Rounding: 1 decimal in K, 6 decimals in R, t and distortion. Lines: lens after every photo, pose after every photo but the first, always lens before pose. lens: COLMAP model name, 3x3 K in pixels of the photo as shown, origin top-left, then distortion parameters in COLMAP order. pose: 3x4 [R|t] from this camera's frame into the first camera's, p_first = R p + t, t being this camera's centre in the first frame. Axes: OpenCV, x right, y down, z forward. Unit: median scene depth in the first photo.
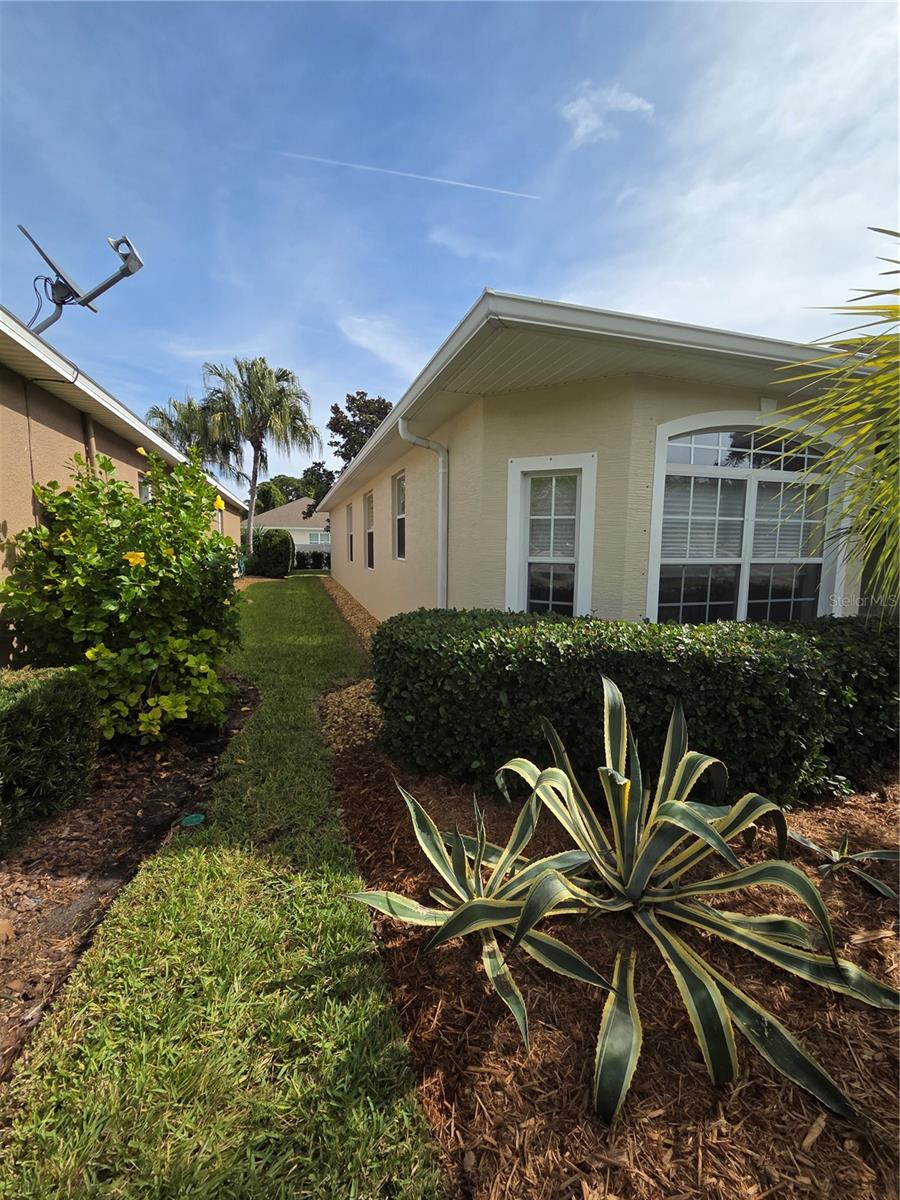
lens RADIAL K [[485.0, 0, 447.4], [0, 485.0, 602.1], [0, 0, 1]] dist [-0.002105, -0.000091]
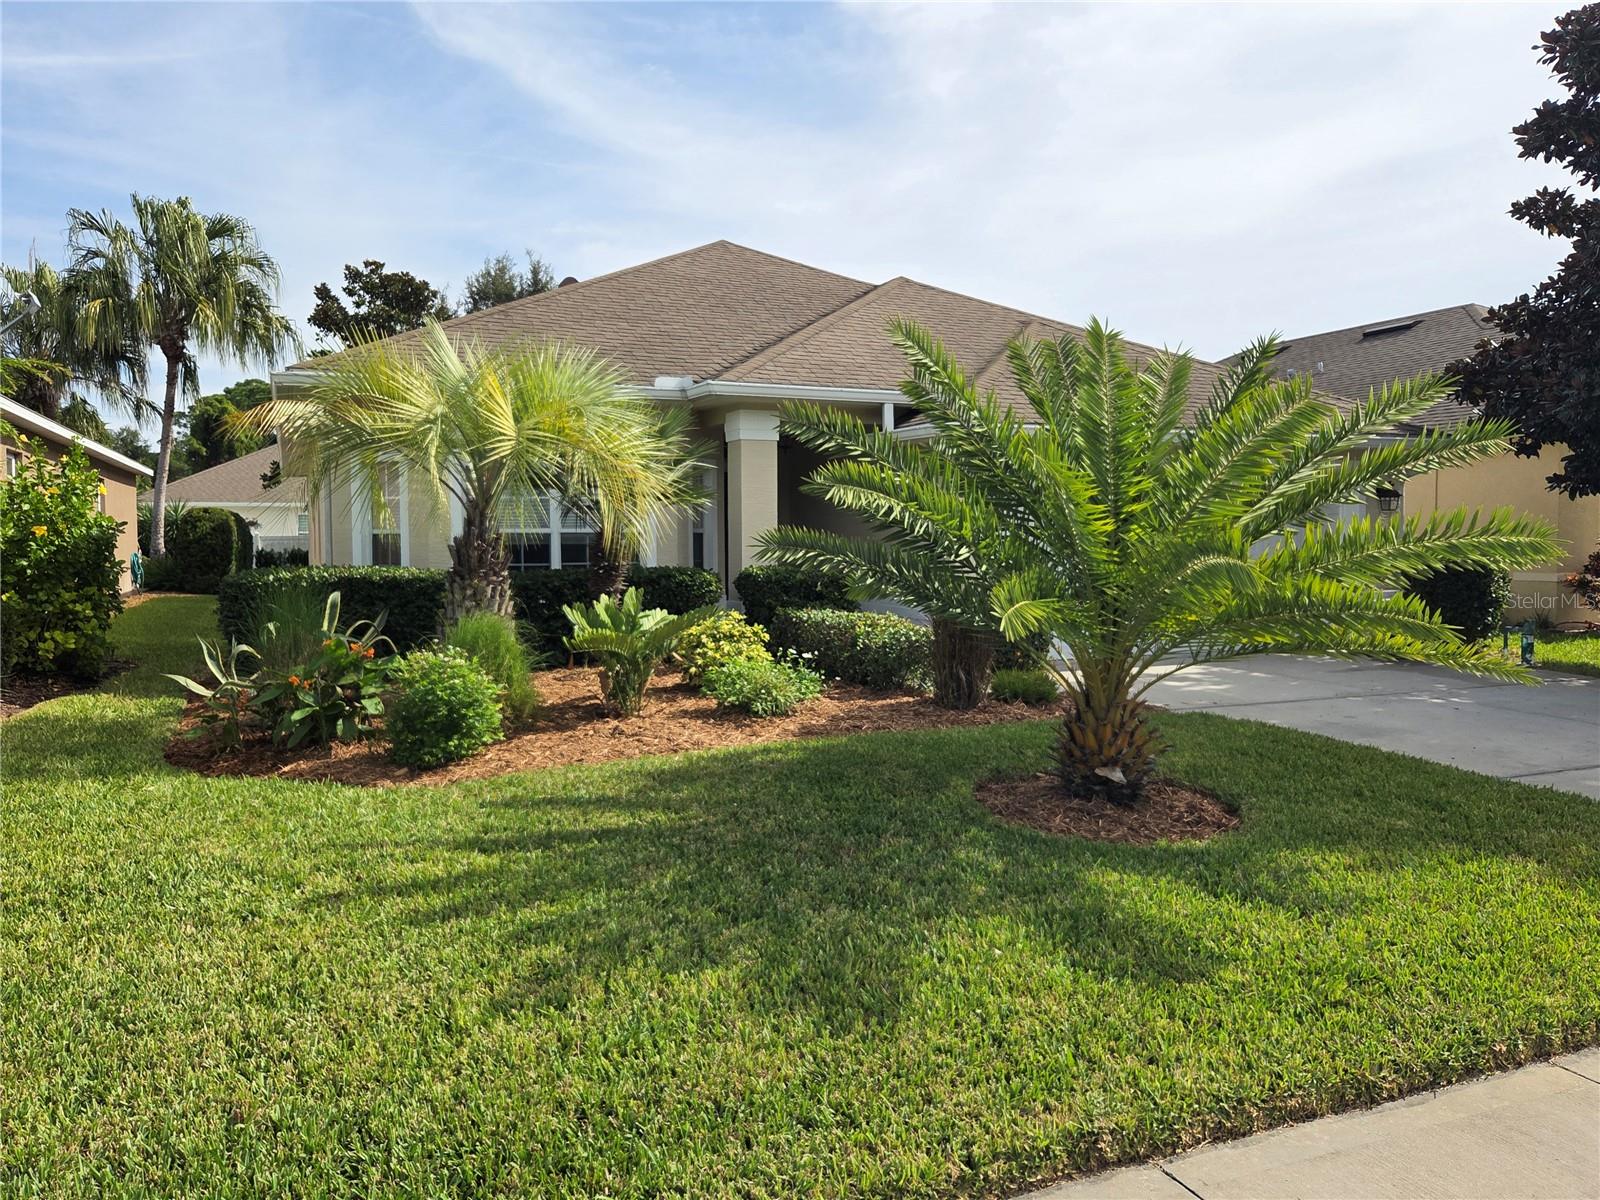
lens RADIAL K [[1141.8, 0, 803.4], [0, 1141.8, 596.4], [0, 0, 1]] dist [0.012476, -0.000466]
pose [[0.993086, -0.018712, 0.115886, 0.157764], [0.026399, 0.997526, -0.065160, 0.050363], [-0.114380, 0.067769, 0.991123, -0.342226]]
